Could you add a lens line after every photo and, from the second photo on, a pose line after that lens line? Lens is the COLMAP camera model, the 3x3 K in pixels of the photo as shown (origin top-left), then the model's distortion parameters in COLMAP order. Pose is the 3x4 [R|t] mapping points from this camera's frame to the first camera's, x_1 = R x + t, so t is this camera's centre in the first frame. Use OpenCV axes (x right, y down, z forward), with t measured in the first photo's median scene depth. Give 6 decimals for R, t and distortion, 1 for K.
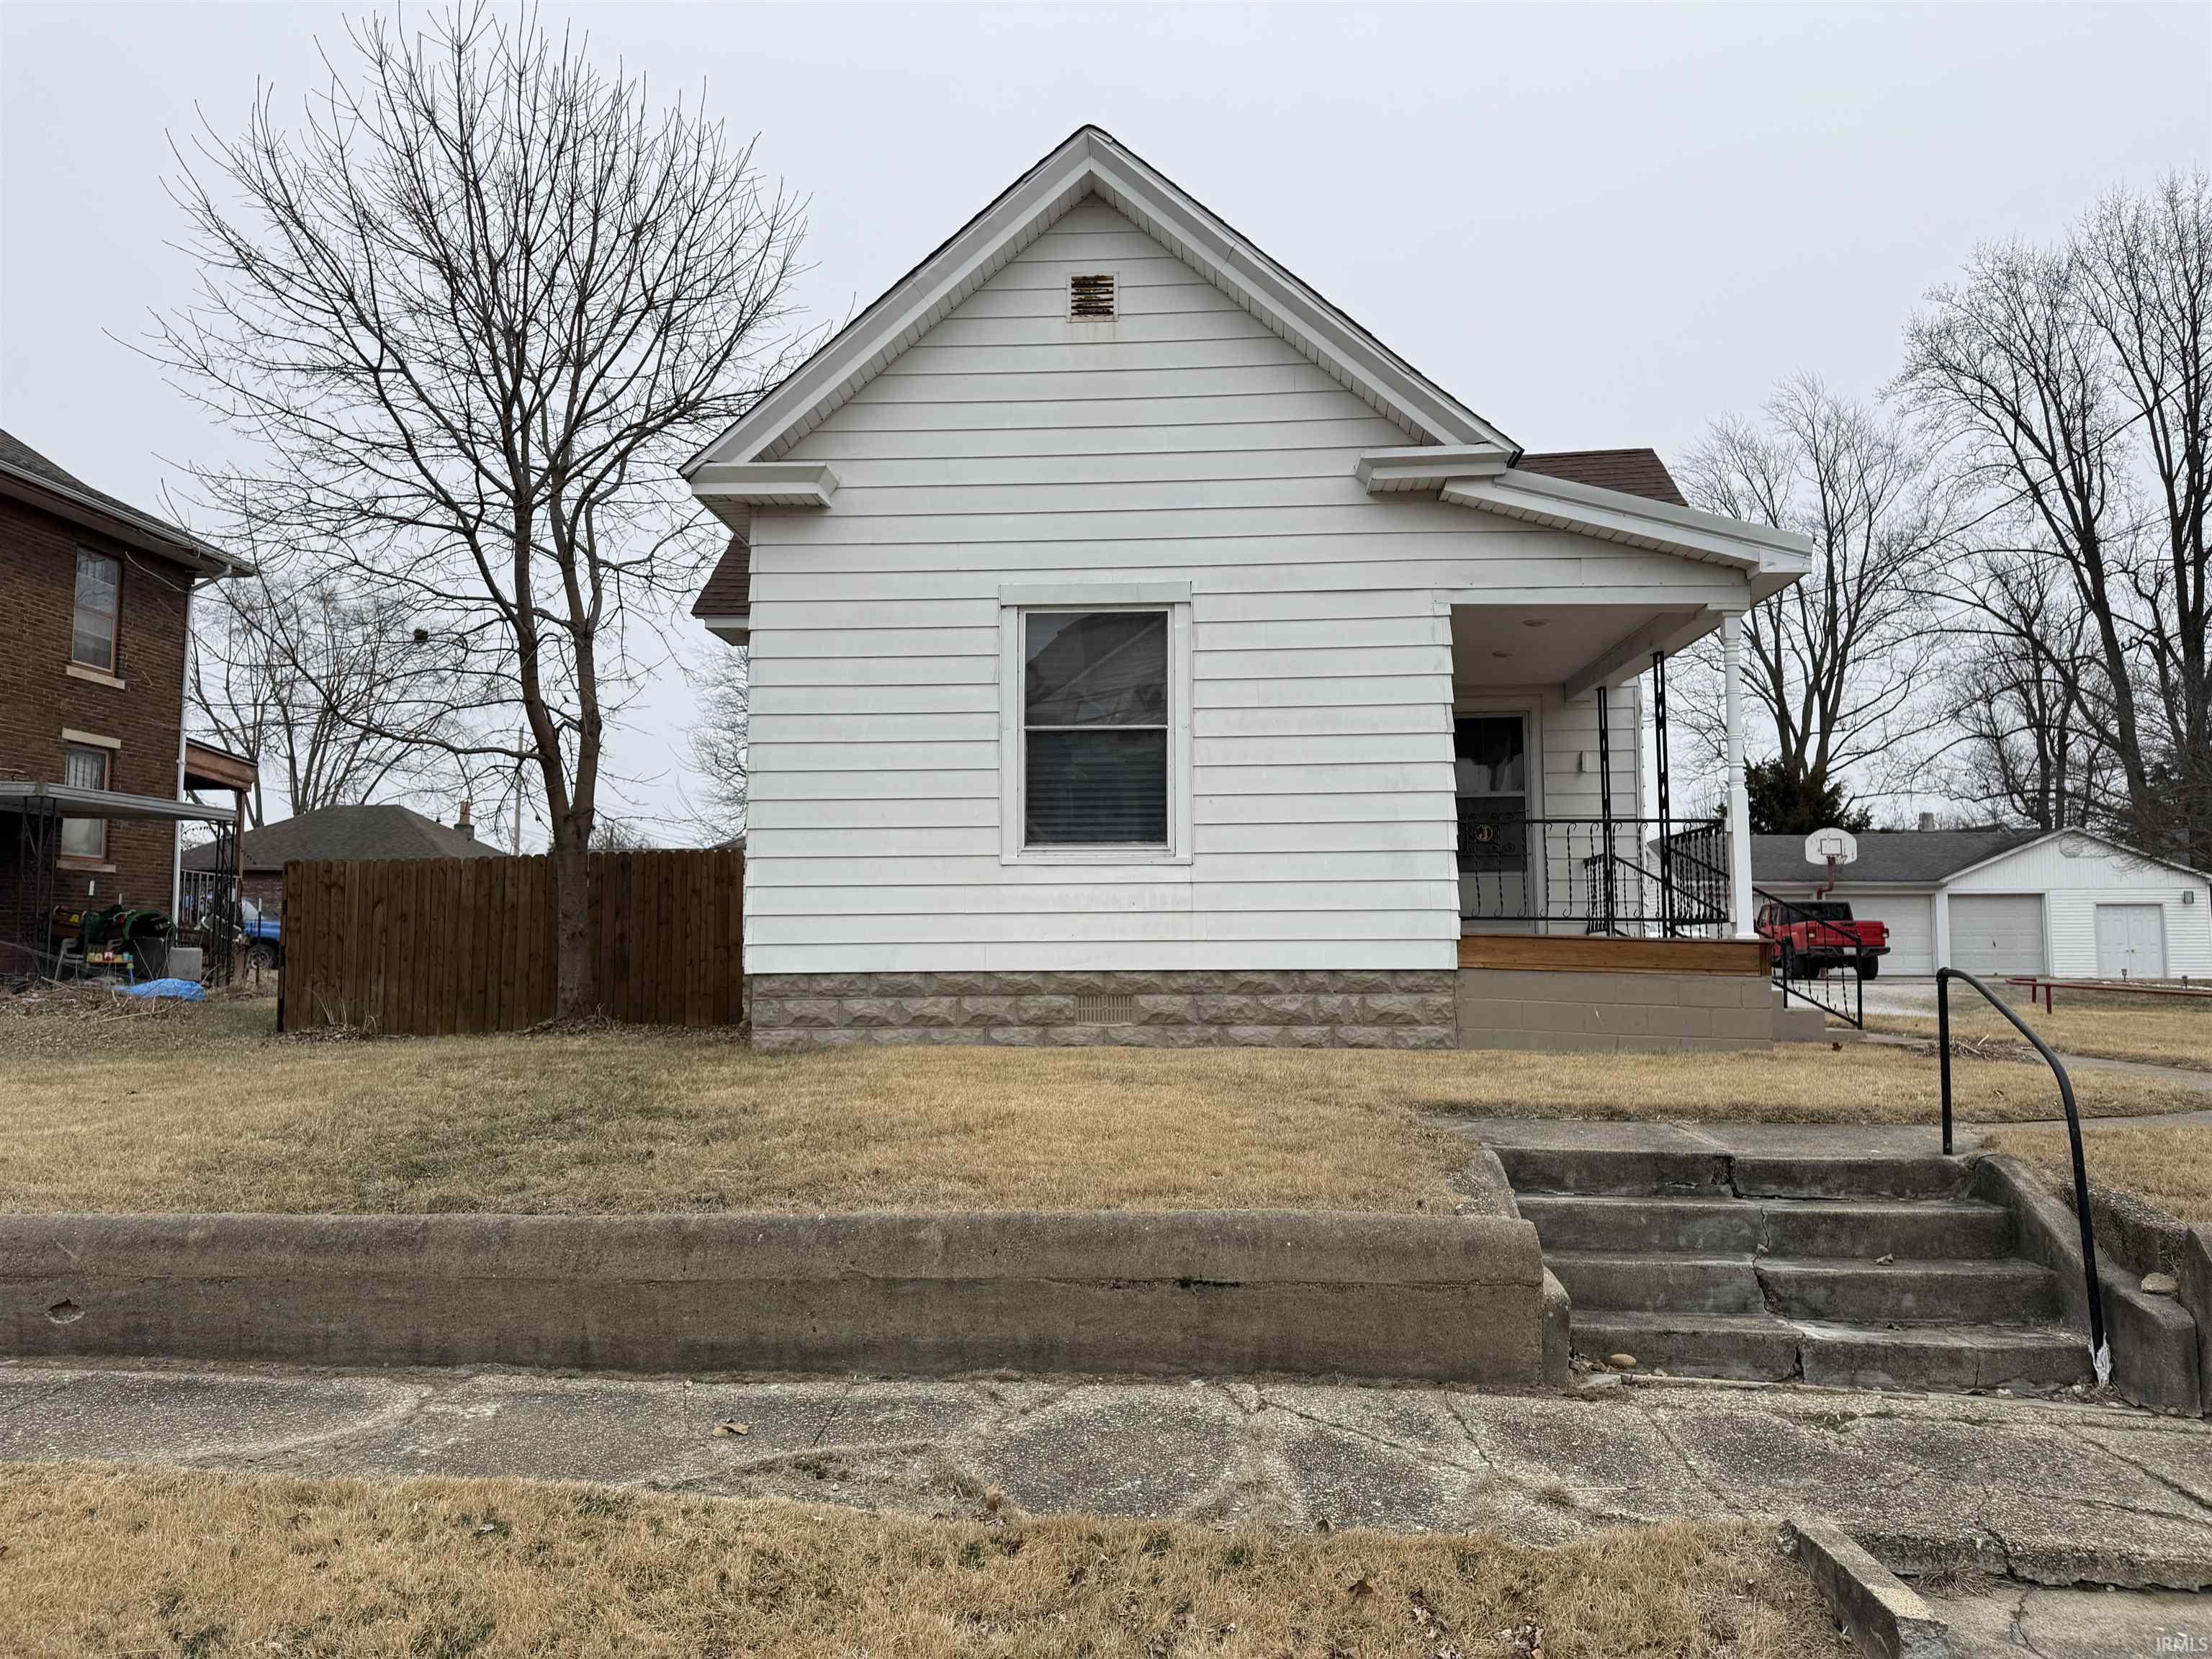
lens RADIAL K [[1559.4, 0, 1106.0], [0, 1559.4, 829.5], [0, 0, 1]] dist [0.126705, -0.165292]
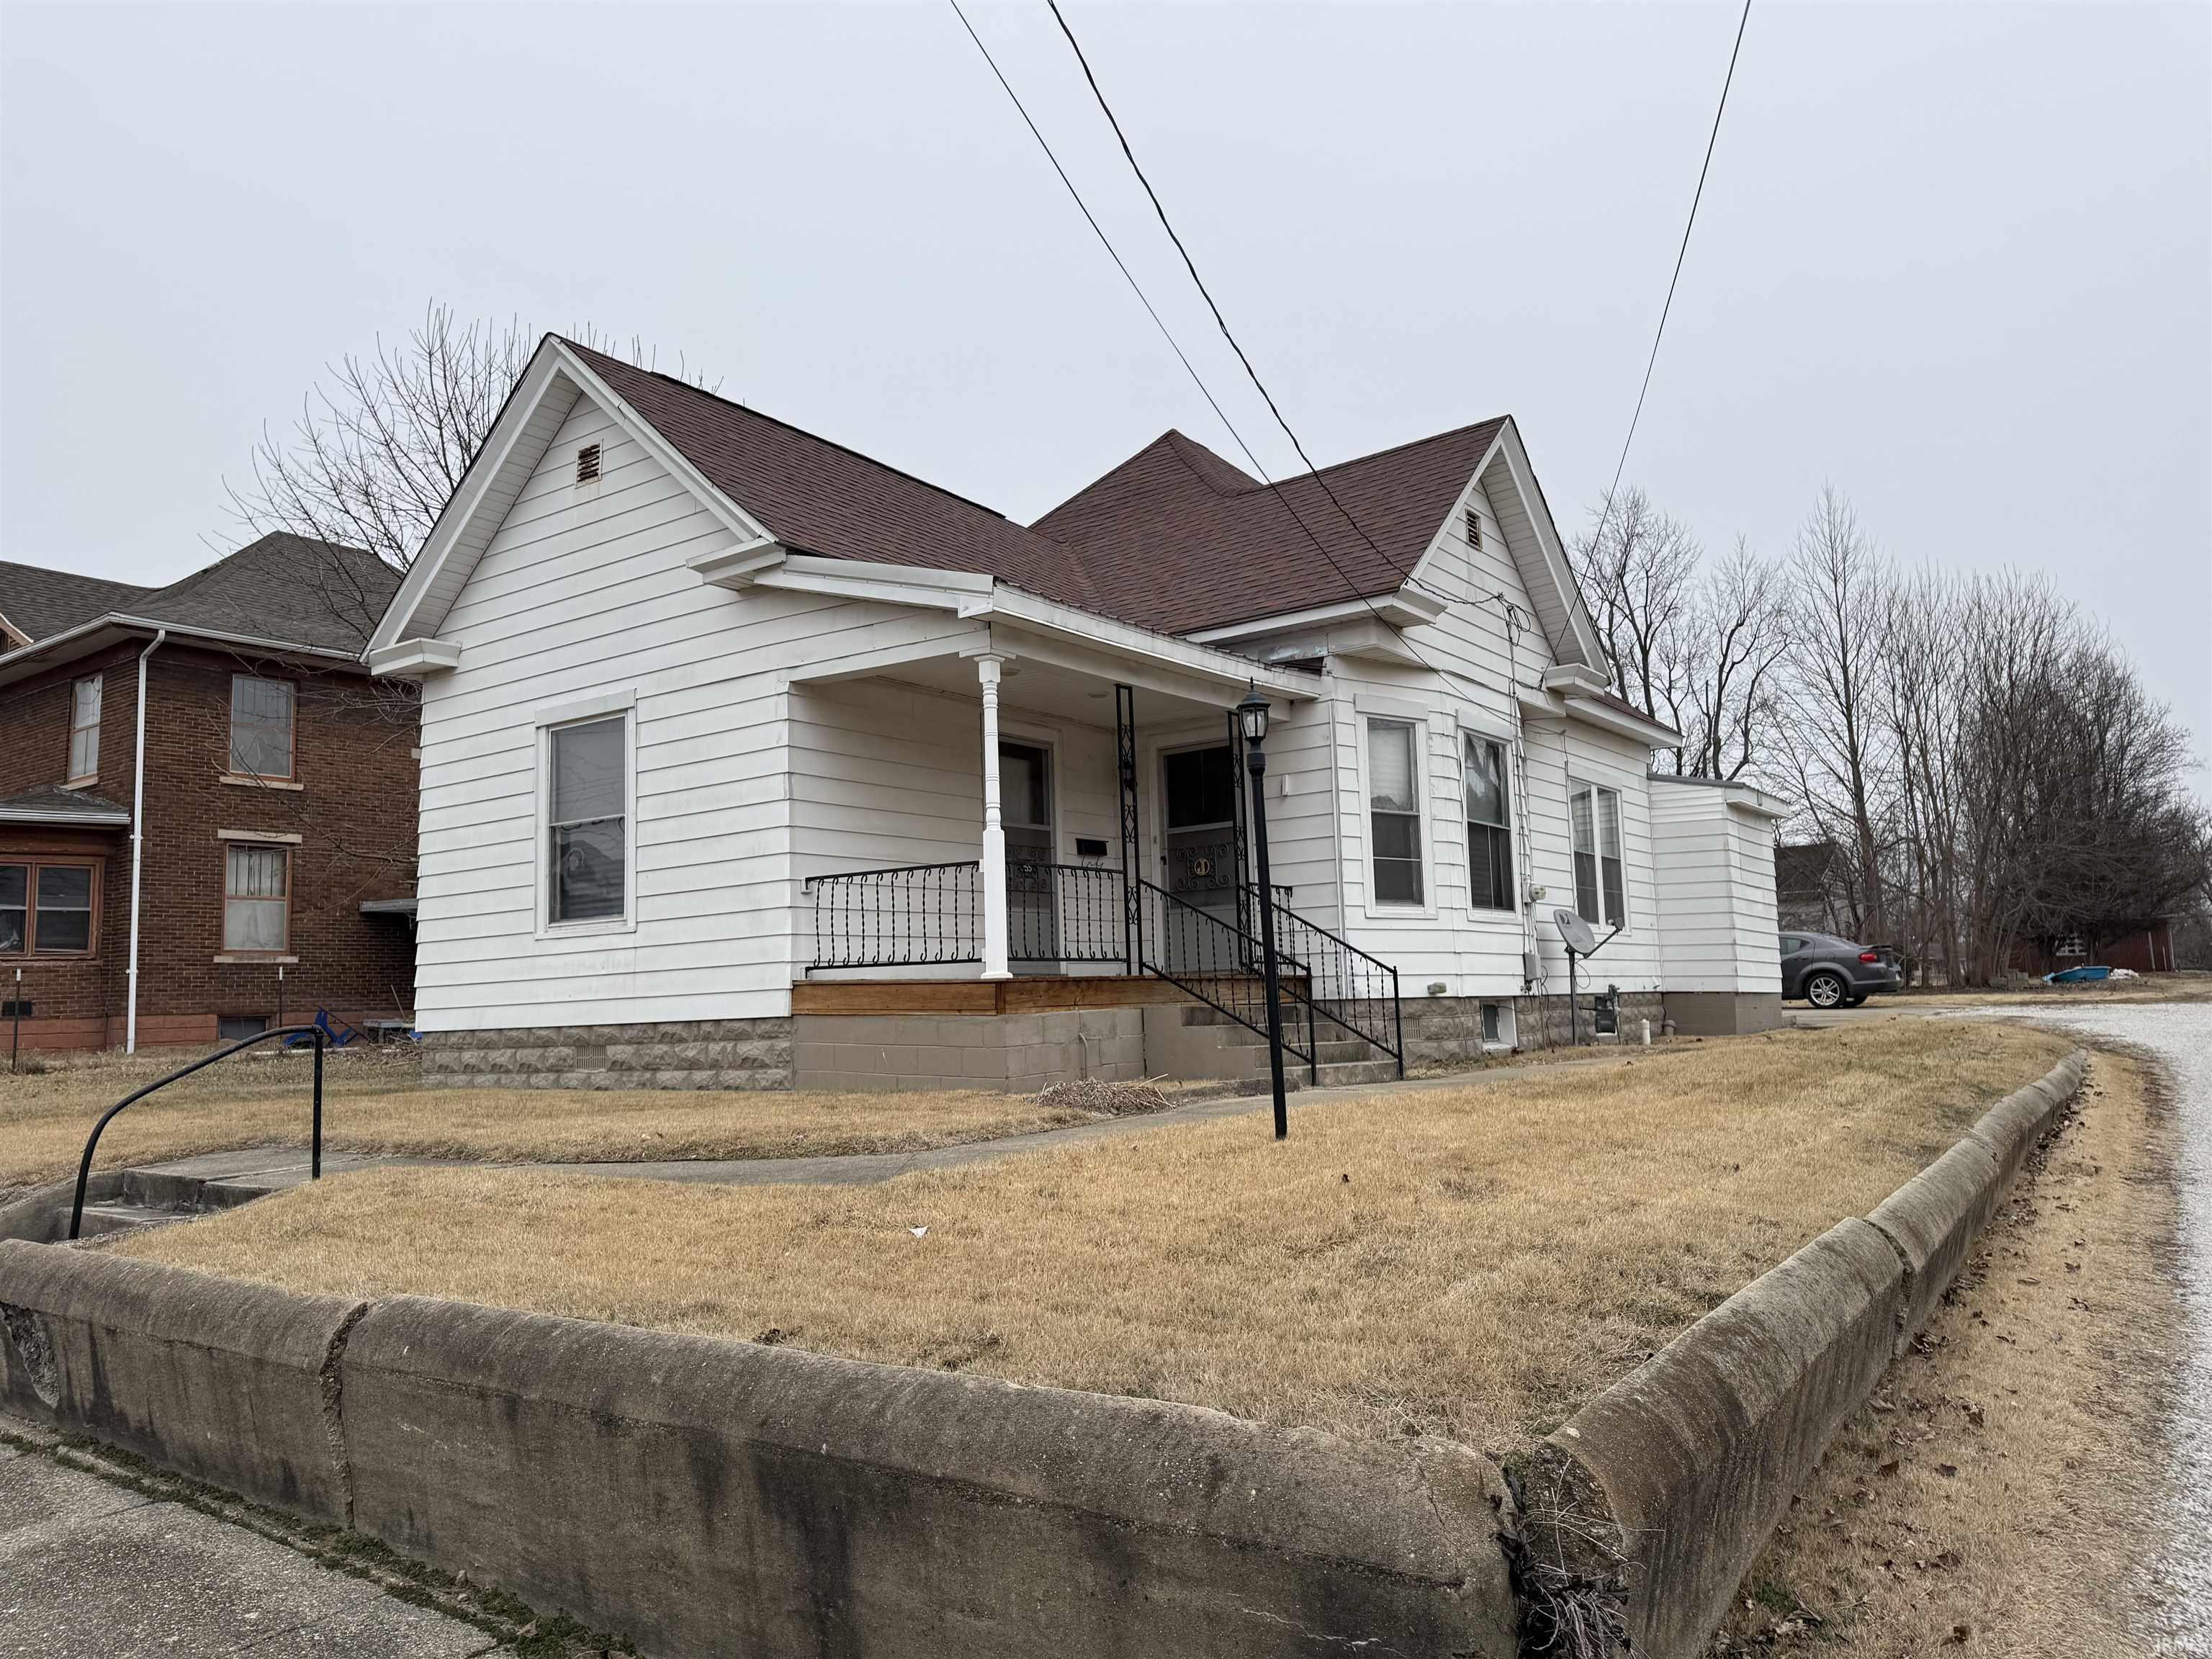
lens RADIAL K [[1559.4, 0, 1106.0], [0, 1559.4, 829.5], [0, 0, 1]] dist [0.126705, -0.165292]
pose [[0.839346, -0.084194, -0.537037, 0.982819], [0.069845, 0.996447, -0.047055, 0.026277], [0.539091, 0.001986, 0.842245, 0.200883]]
